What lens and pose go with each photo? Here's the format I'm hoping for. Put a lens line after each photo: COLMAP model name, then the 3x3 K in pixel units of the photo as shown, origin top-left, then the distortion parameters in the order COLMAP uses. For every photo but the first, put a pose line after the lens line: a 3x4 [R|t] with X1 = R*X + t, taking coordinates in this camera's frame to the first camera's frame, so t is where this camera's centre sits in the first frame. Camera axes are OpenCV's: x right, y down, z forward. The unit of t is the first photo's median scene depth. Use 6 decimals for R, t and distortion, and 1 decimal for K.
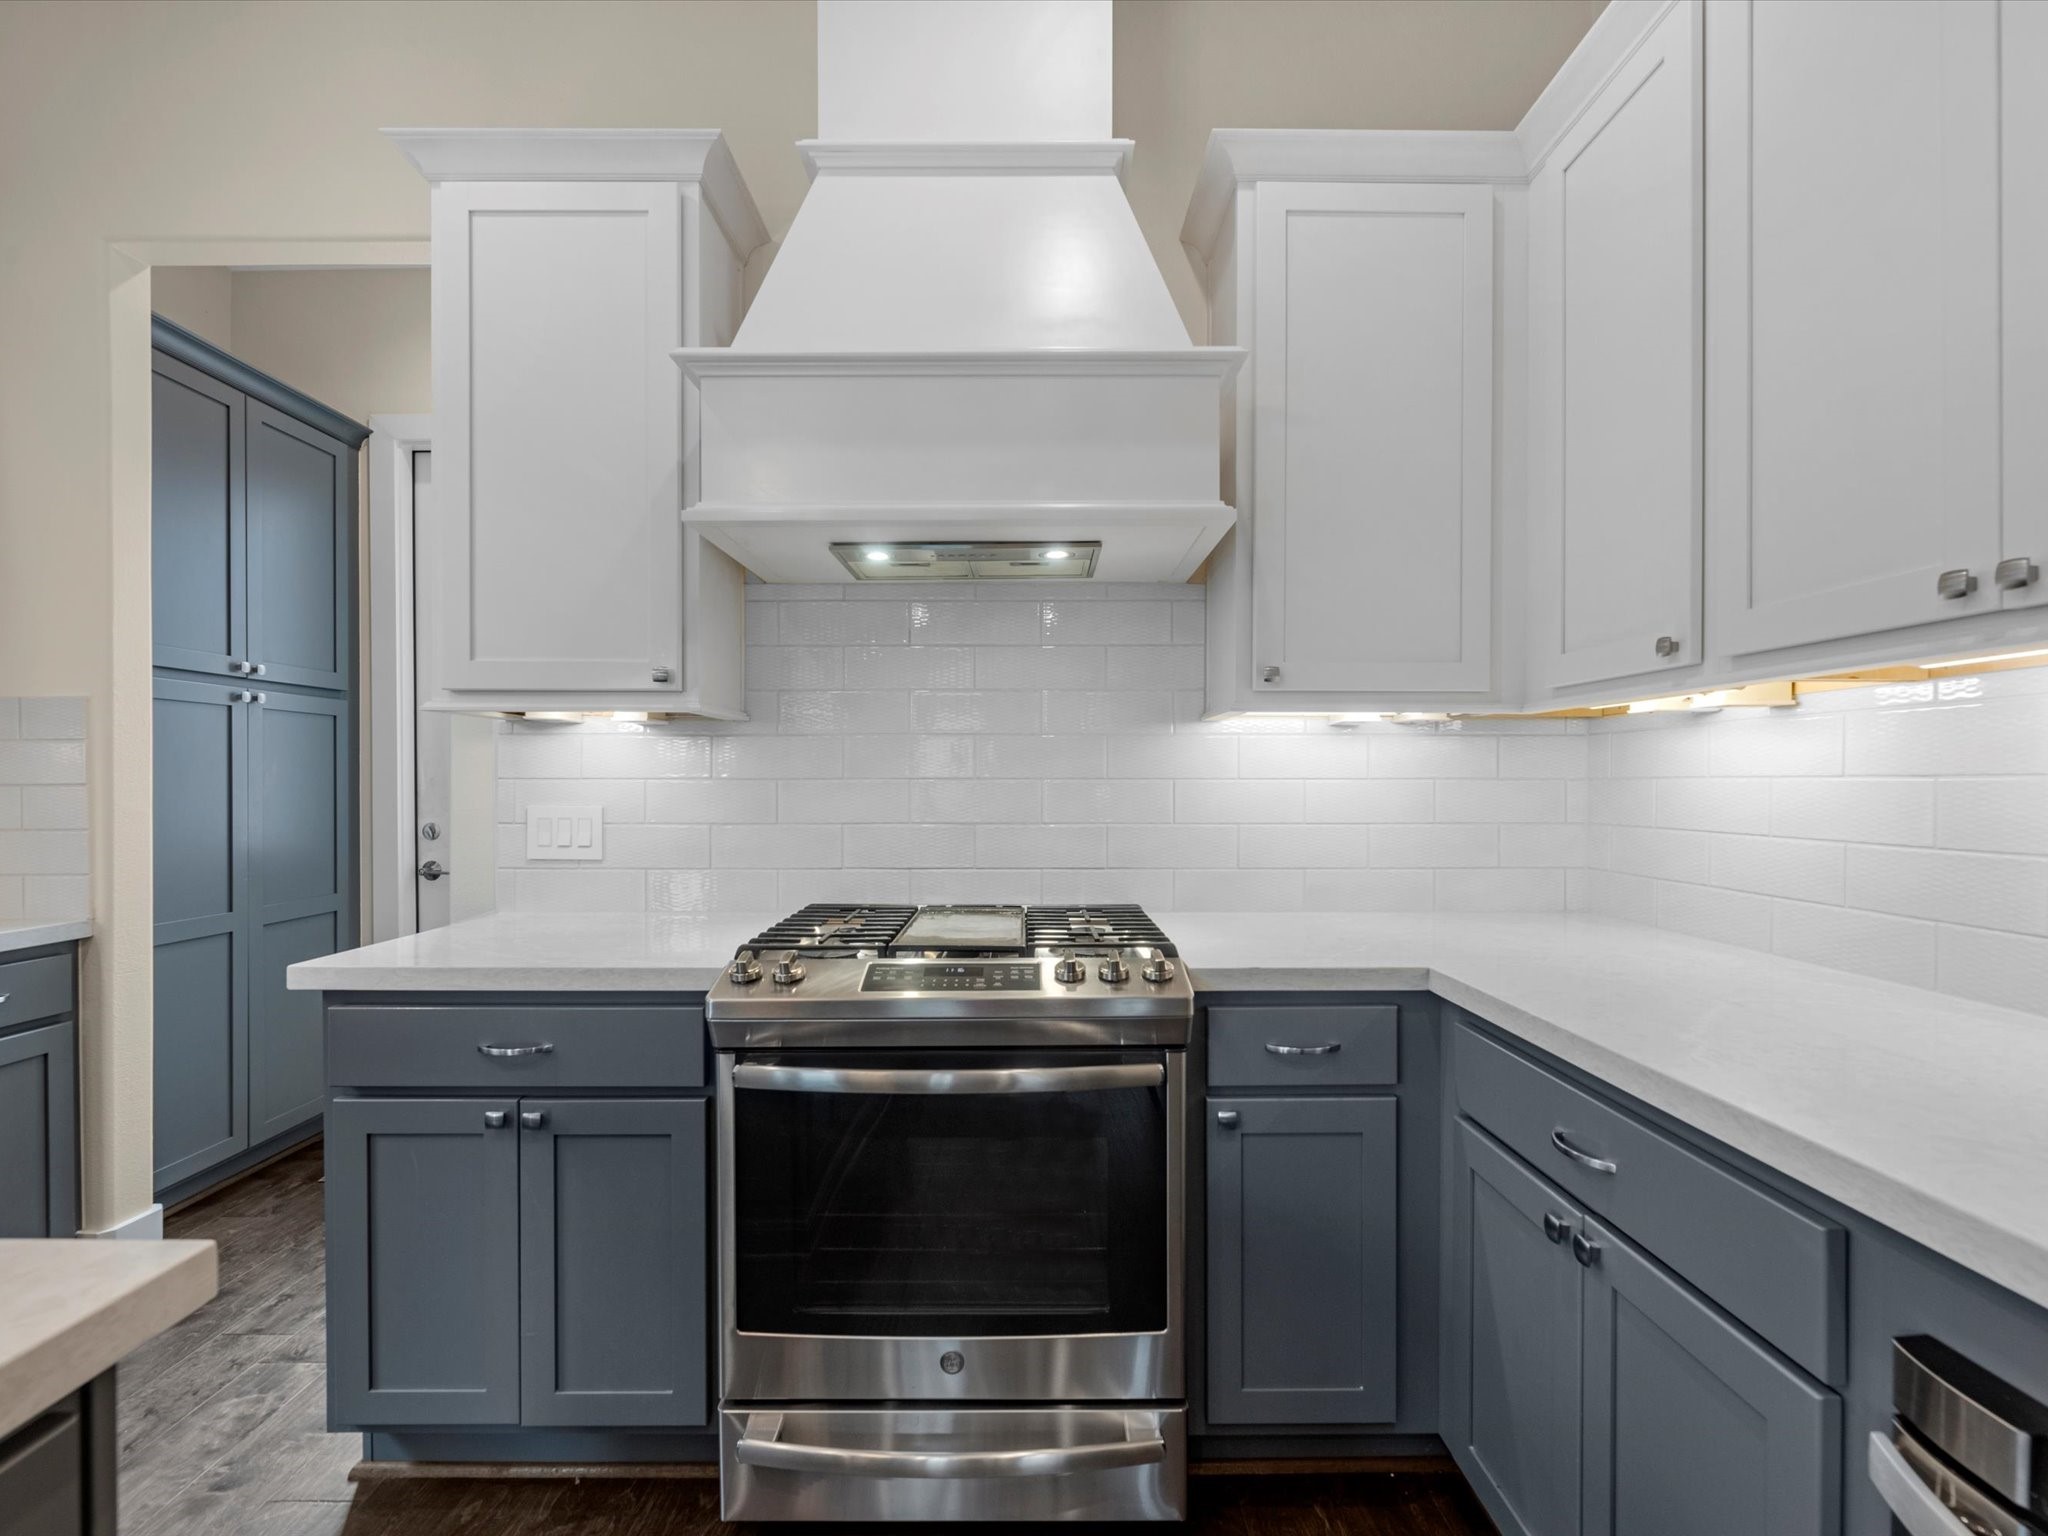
lens RADIAL K [[939.6, 0, 1015.7], [0, 939.6, 784.8], [0, 0, 1]] dist [-0.004039, -0.000561]
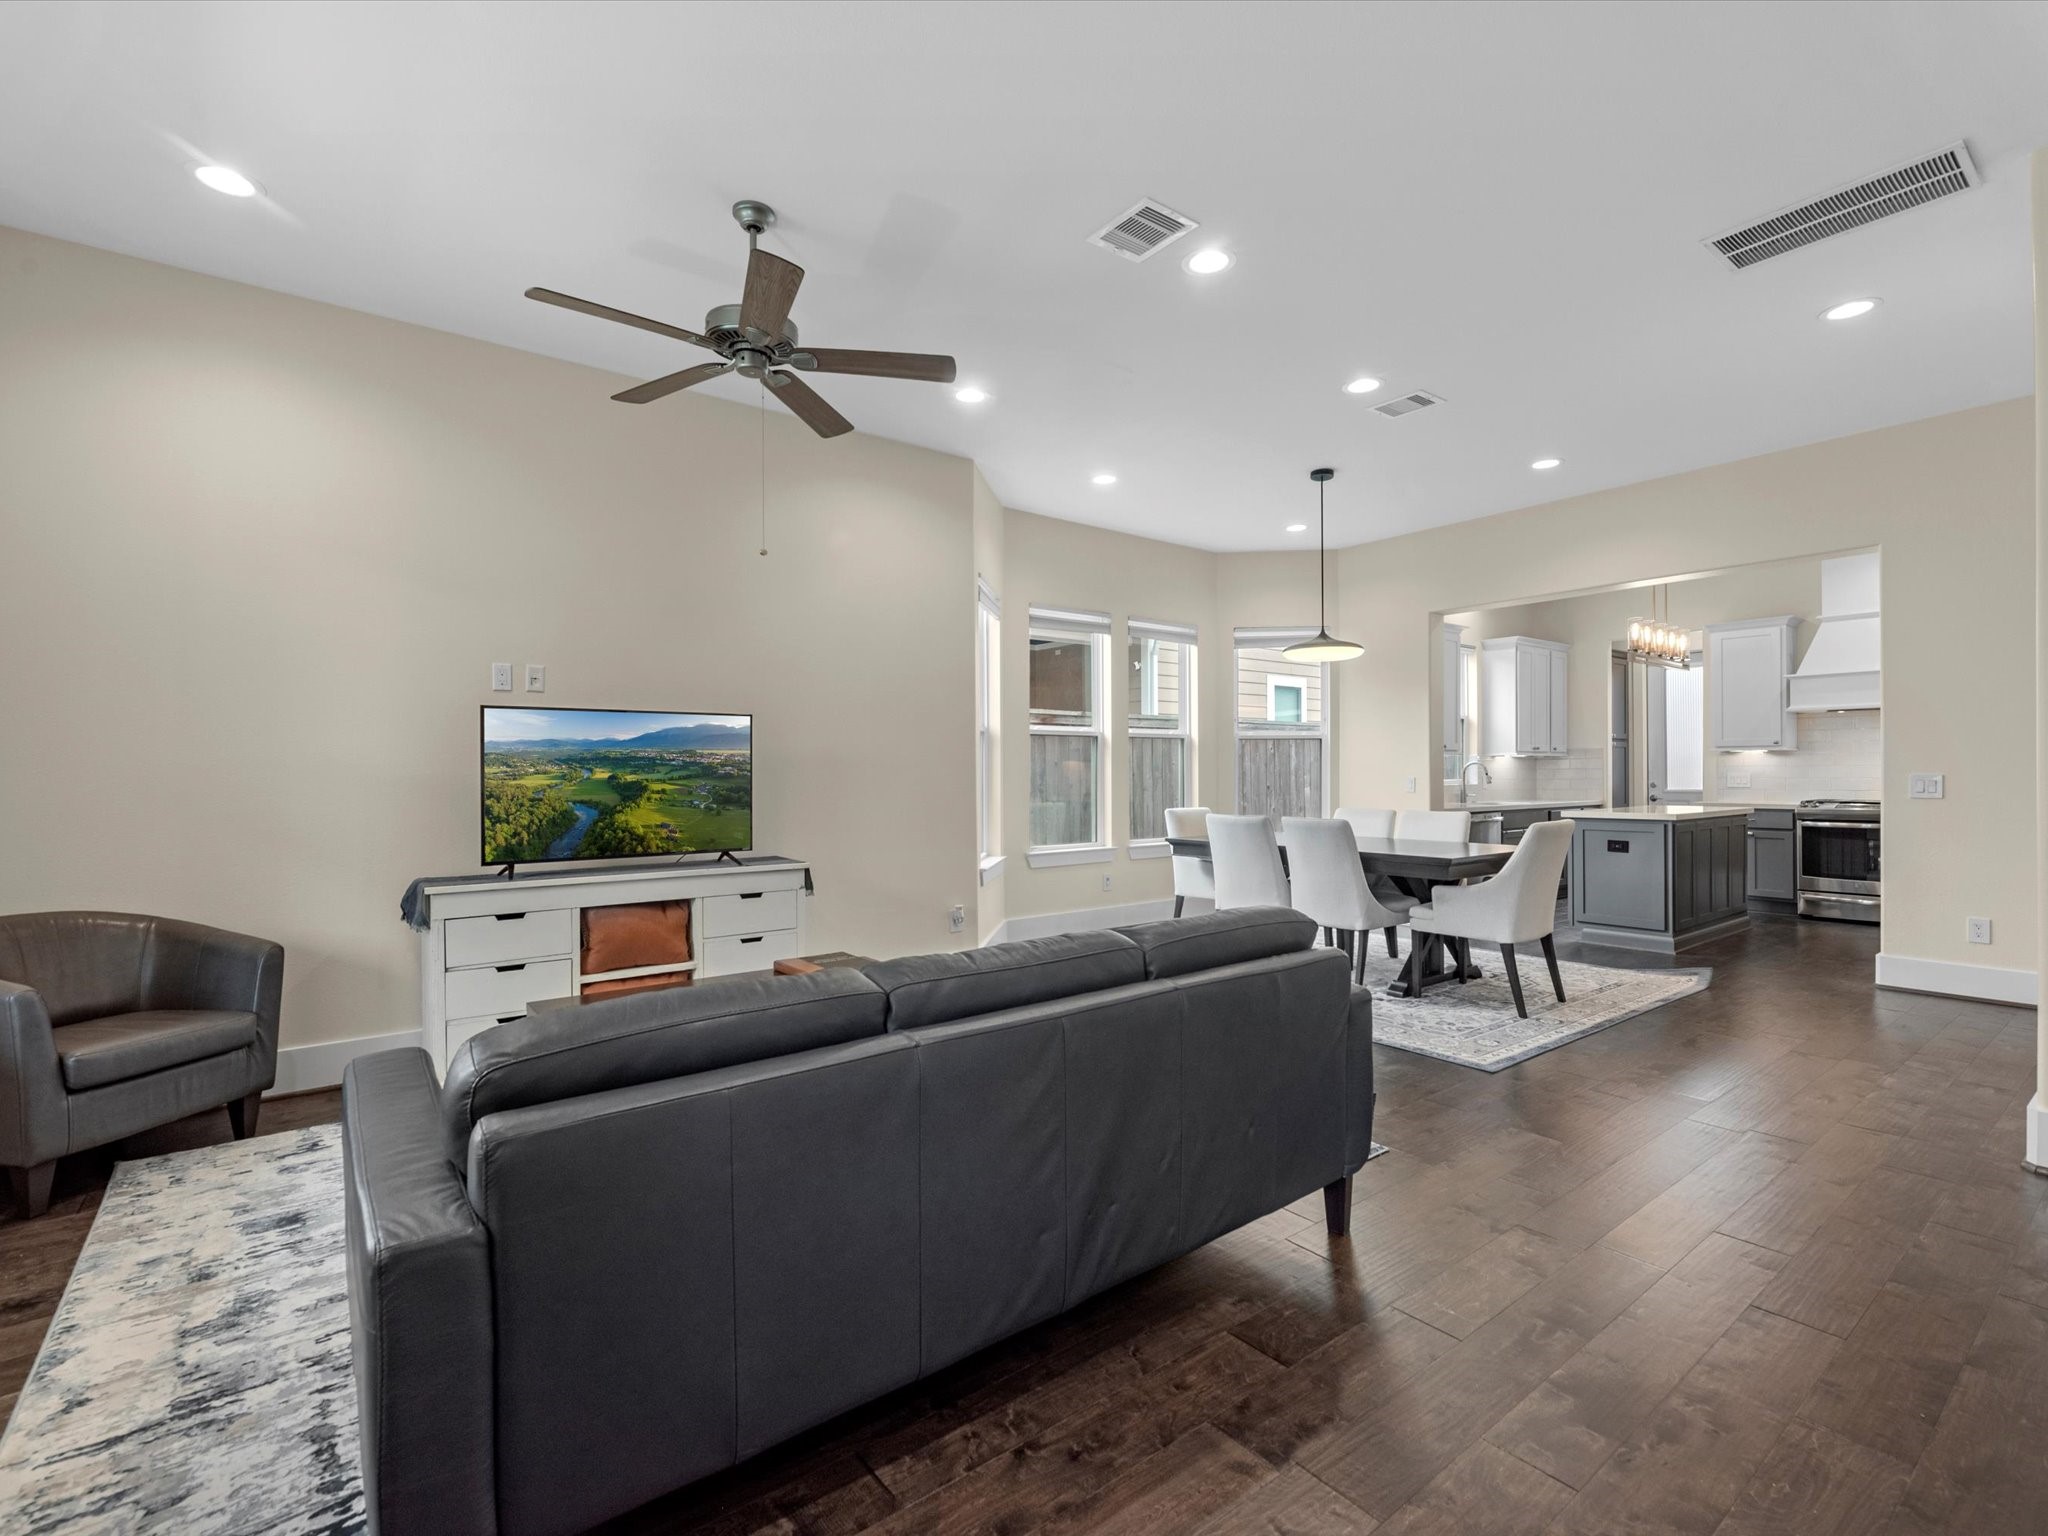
lens RADIAL K [[939.6, 0, 1006.5], [0, 939.6, 775.7], [0, 0, 1]] dist [-0.004039, -0.000561]
pose [[0.607128, 0.000865, -0.794603, 0.911631], [-0.002091, 0.999998, -0.000509, 0.048386], [0.794601, 0.001971, 0.607129, -4.491054]]
